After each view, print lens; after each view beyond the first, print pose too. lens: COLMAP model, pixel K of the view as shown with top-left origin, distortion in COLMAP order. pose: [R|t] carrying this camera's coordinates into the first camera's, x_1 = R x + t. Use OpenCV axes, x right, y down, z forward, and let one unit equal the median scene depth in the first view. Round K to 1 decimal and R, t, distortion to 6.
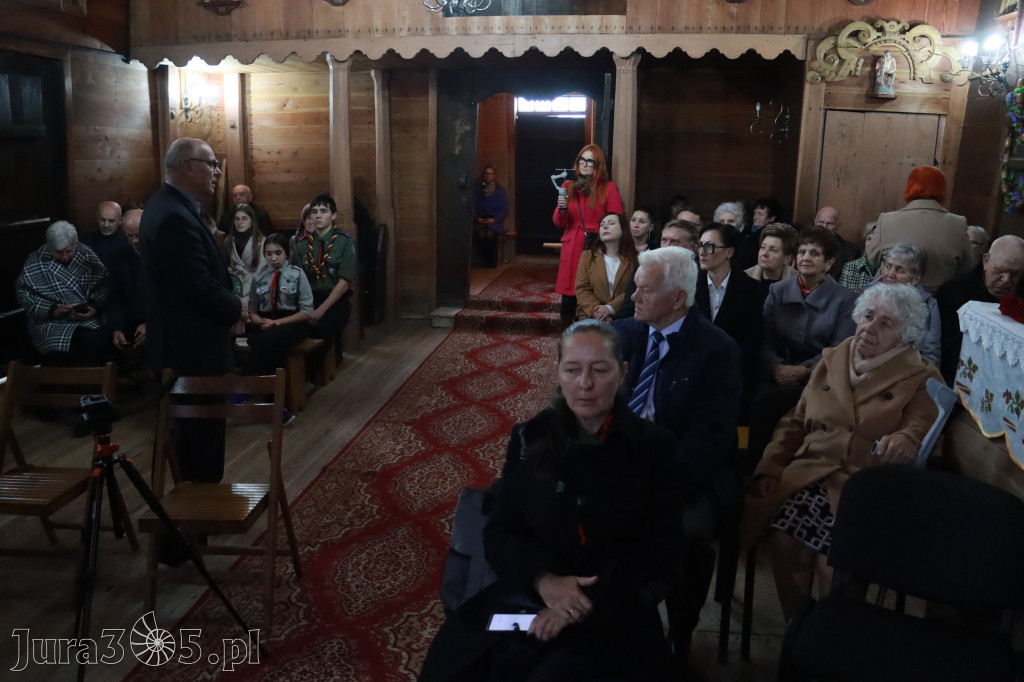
lens RADIAL K [[856.4, 0, 505.2], [0, 856.4, 343.4], [0, 0, 1]] dist [-0.173039, 0.138805]
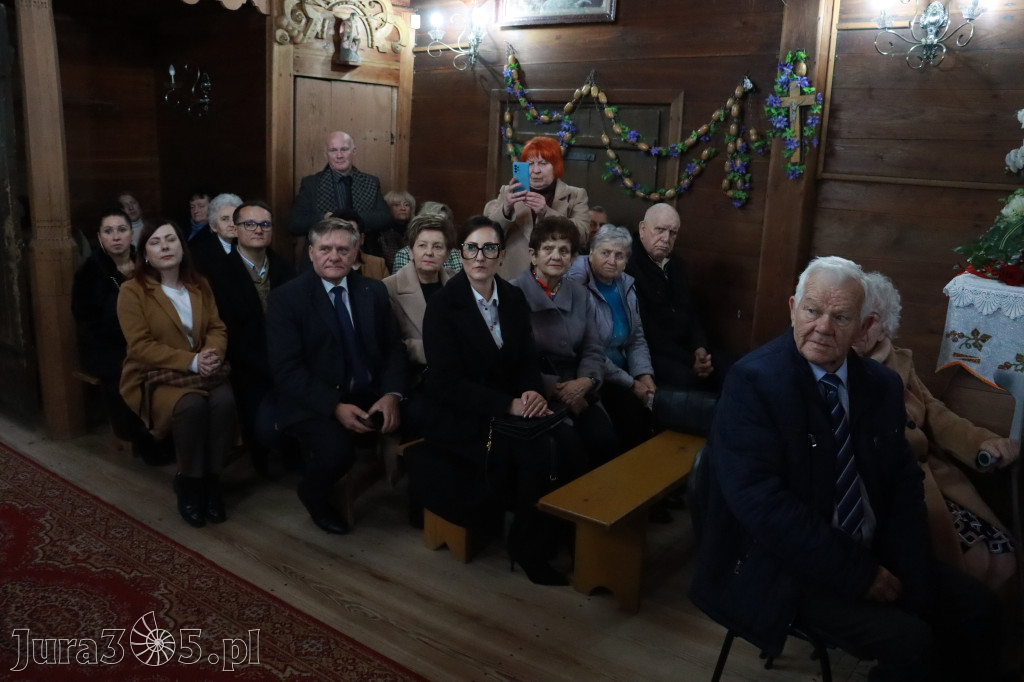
lens RADIAL K [[856.4, 0, 508.1], [0, 856.4, 344.0], [0, 0, 1]] dist [-0.173039, 0.138805]
pose [[0.508083, -0.193591, 0.839270, -0.276153], [0.169860, 0.977798, 0.122713, -0.084774], [-0.844393, 0.080210, 0.529686, 0.396646]]
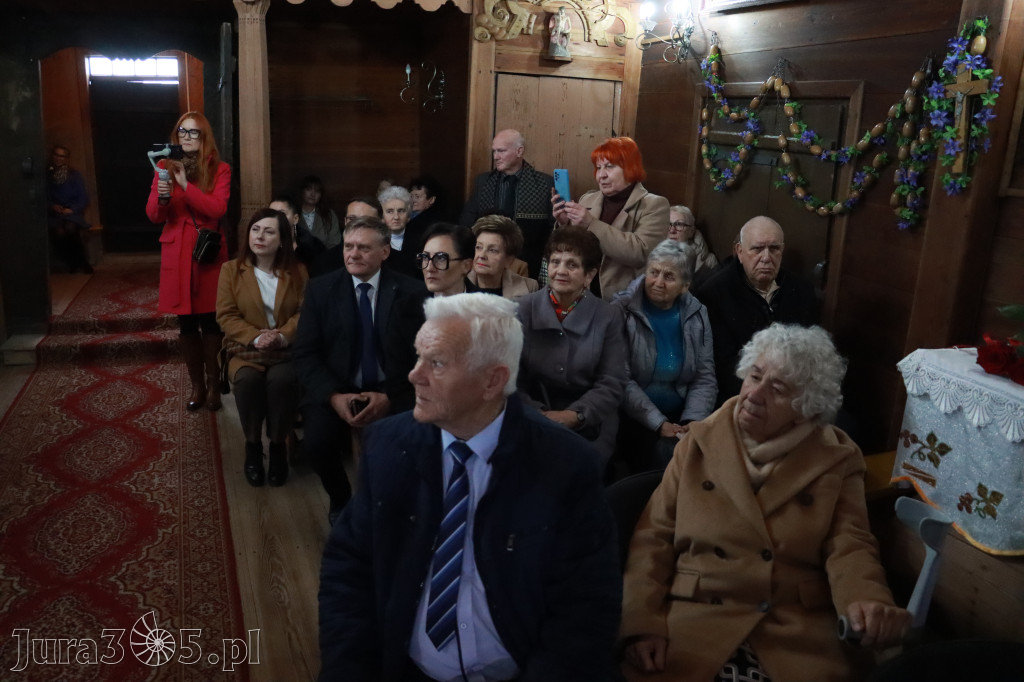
lens RADIAL K [[856.4, 0, 513.3], [0, 856.4, 344.4], [0, 0, 1]] dist [-0.173039, 0.138805]
pose [[0.882617, -0.104690, 0.458288, -0.024989], [0.087542, 0.994438, 0.058568, -0.054890], [-0.461870, -0.011573, 0.886872, 0.225593]]
